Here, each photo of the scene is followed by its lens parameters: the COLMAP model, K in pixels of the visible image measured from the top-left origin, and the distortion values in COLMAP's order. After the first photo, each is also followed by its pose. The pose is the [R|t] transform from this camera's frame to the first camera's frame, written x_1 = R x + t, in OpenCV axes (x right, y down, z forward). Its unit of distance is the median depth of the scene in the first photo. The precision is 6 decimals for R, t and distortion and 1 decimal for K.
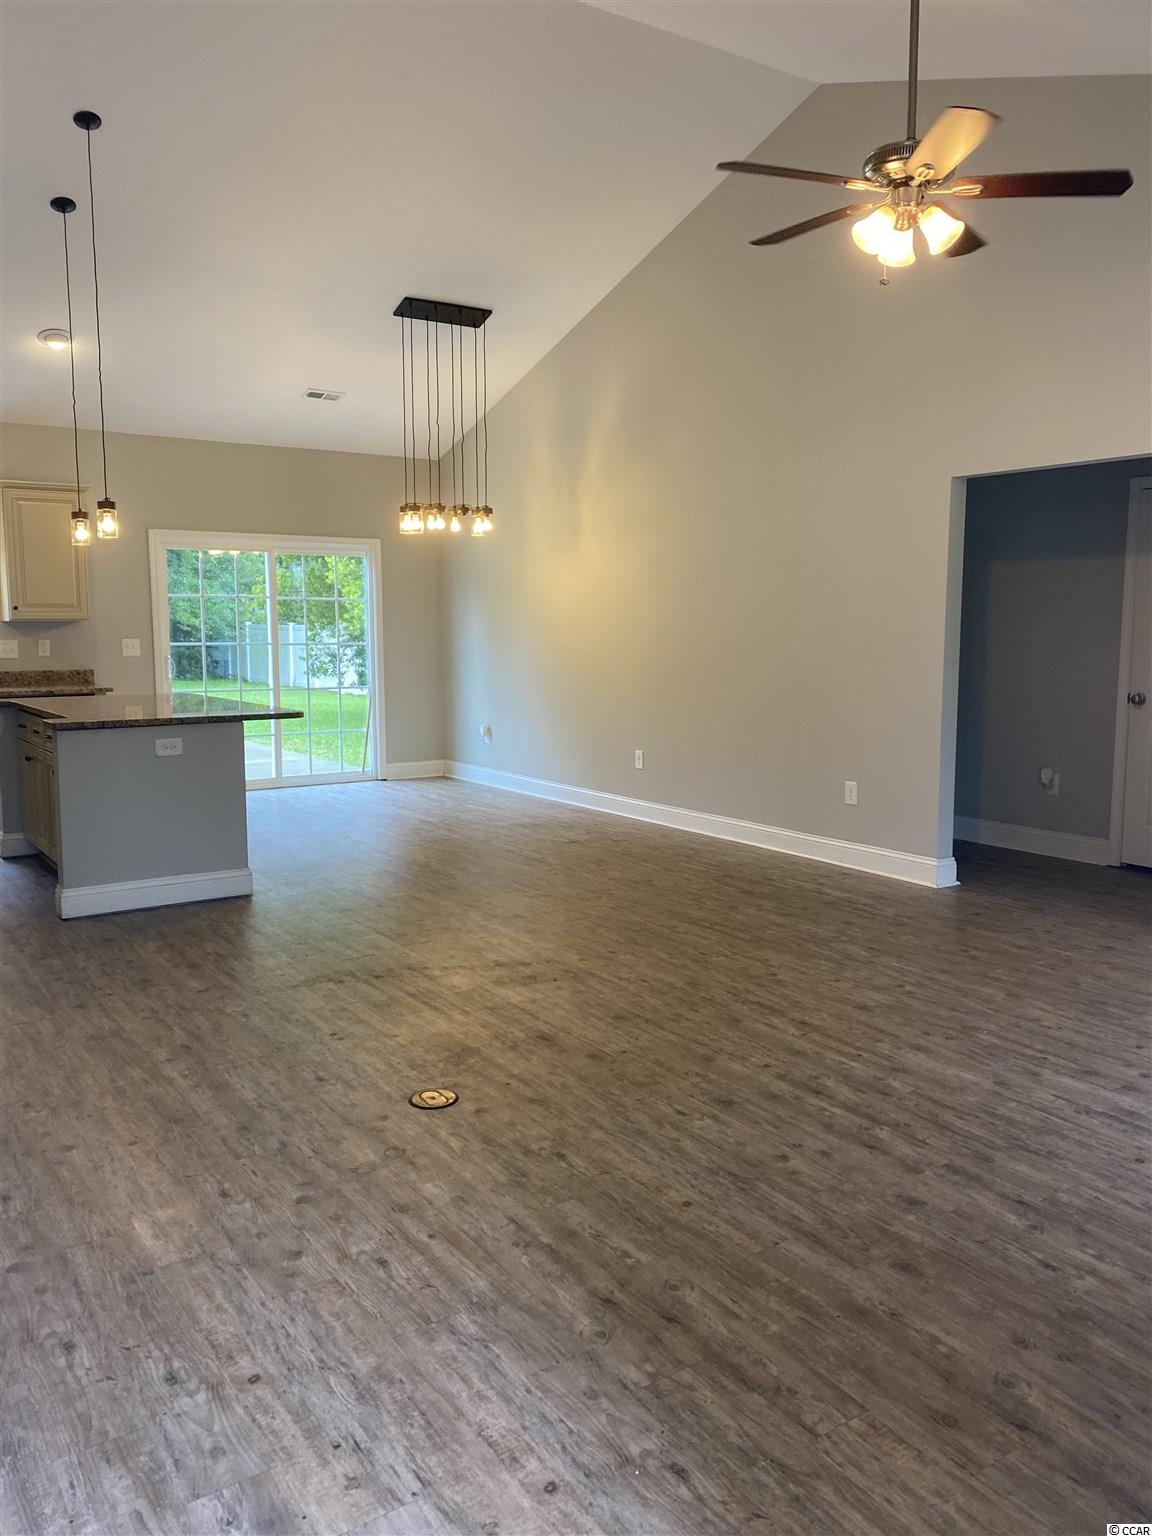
lens RADIAL K [[1161.3, 0, 574.1], [0, 1161.3, 758.6], [0, 0, 1]] dist [0.018656, -0.023413]
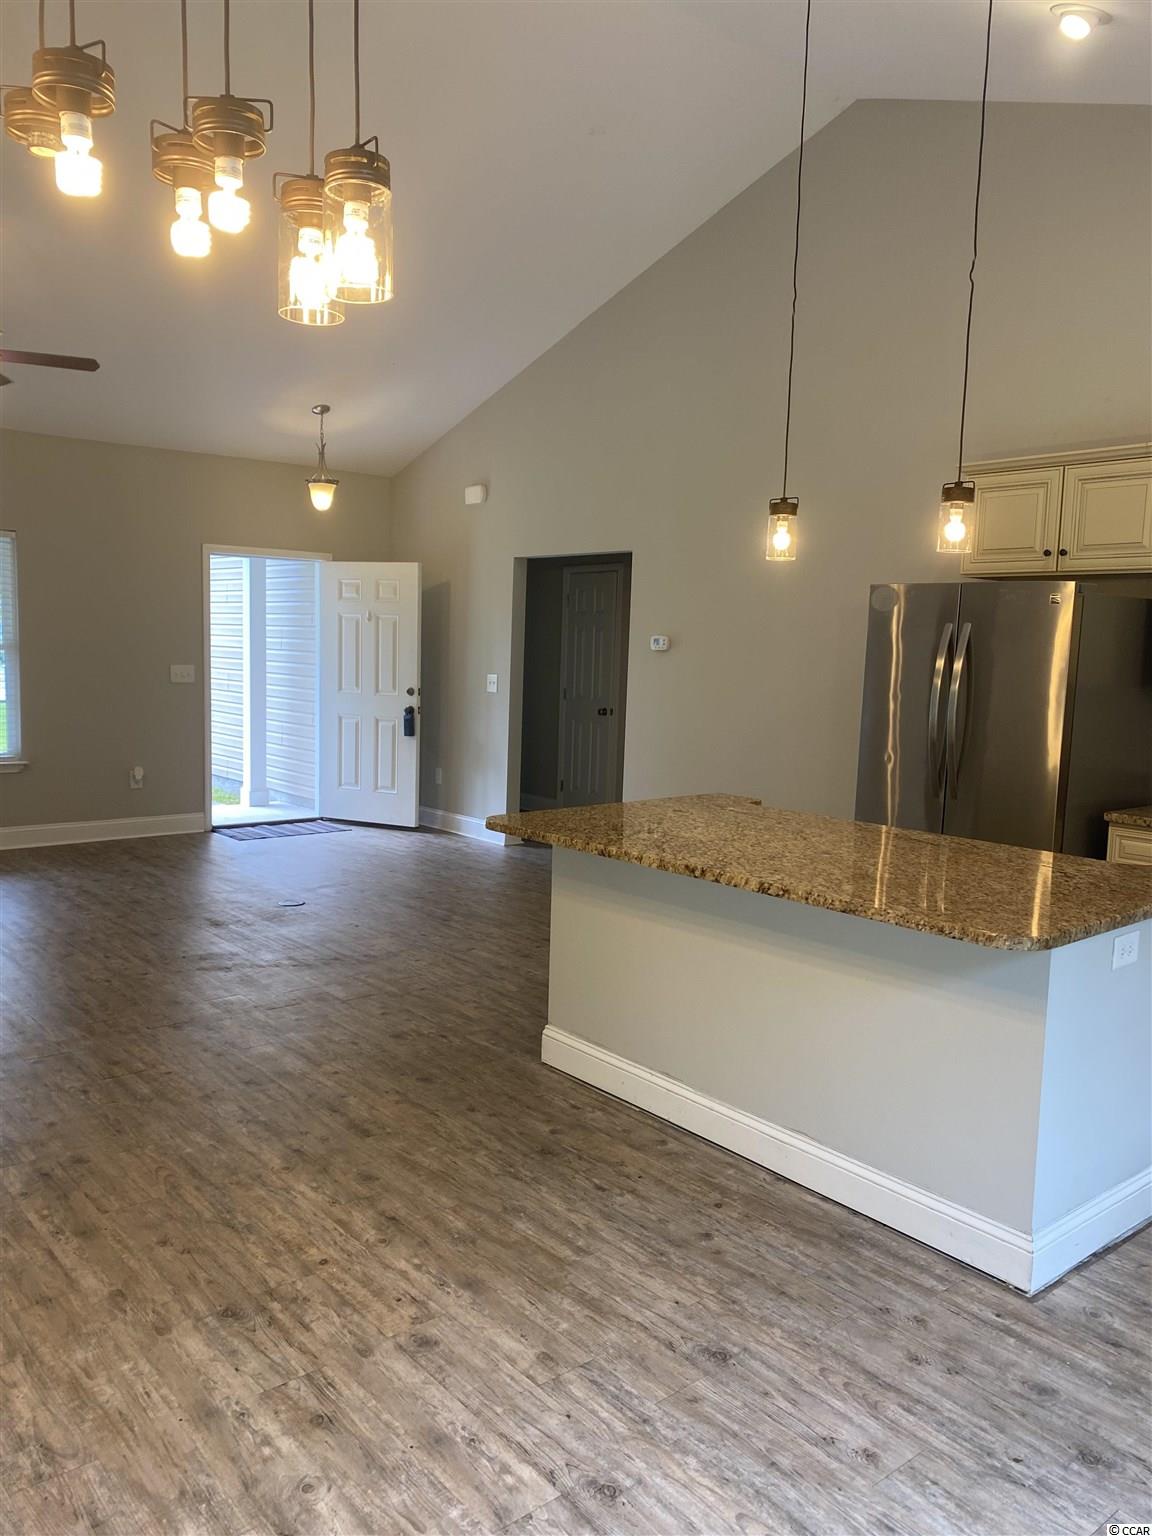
lens RADIAL K [[1161.3, 0, 551.0], [0, 1161.3, 777.8], [0, 0, 1]] dist [0.018656, -0.023413]
pose [[-0.995985, -0.019150, -0.087446, -0.254545], [-0.039716, 0.969974, 0.239942, -0.259607], [0.080226, 0.242452, -0.966841, 1.926331]]
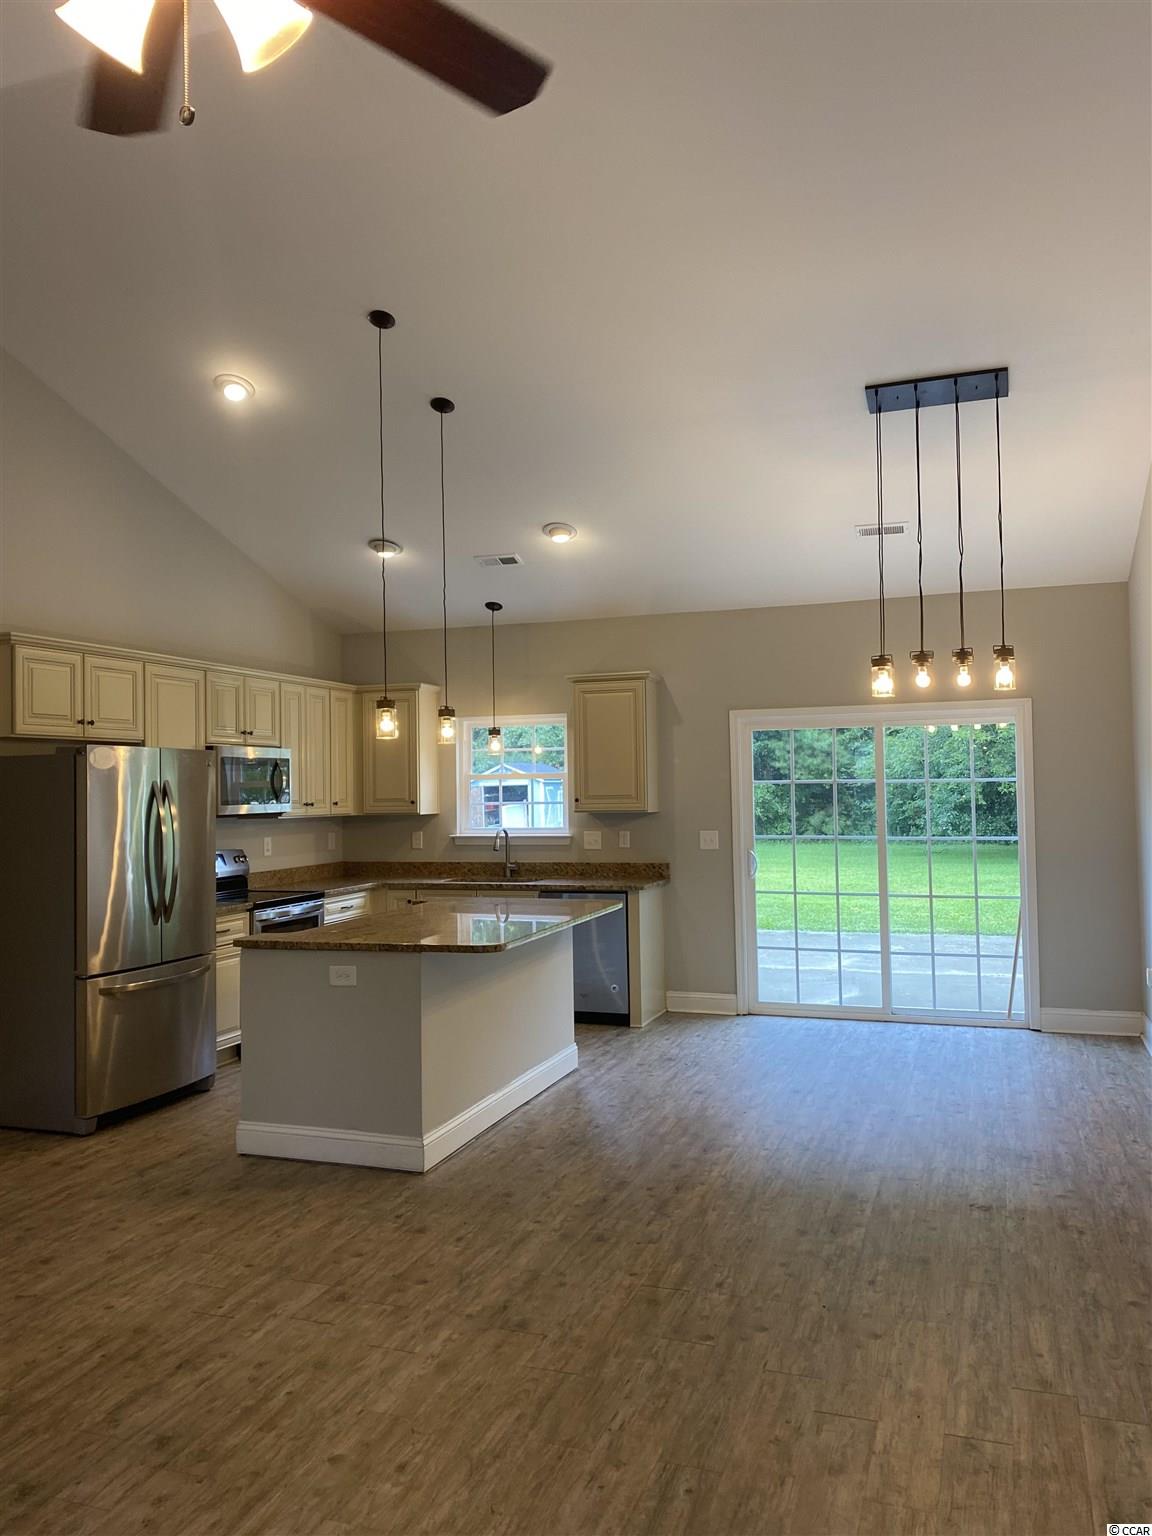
lens RADIAL K [[1161.3, 0, 612.0], [0, 1161.3, 746.3], [0, 0, 1]] dist [0.018656, -0.023413]
pose [[0.598234, -0.039753, -0.800335, 0.527132], [-0.078108, 0.991120, -0.107614, -0.113224], [0.797505, 0.126891, 0.589817, 0.697149]]
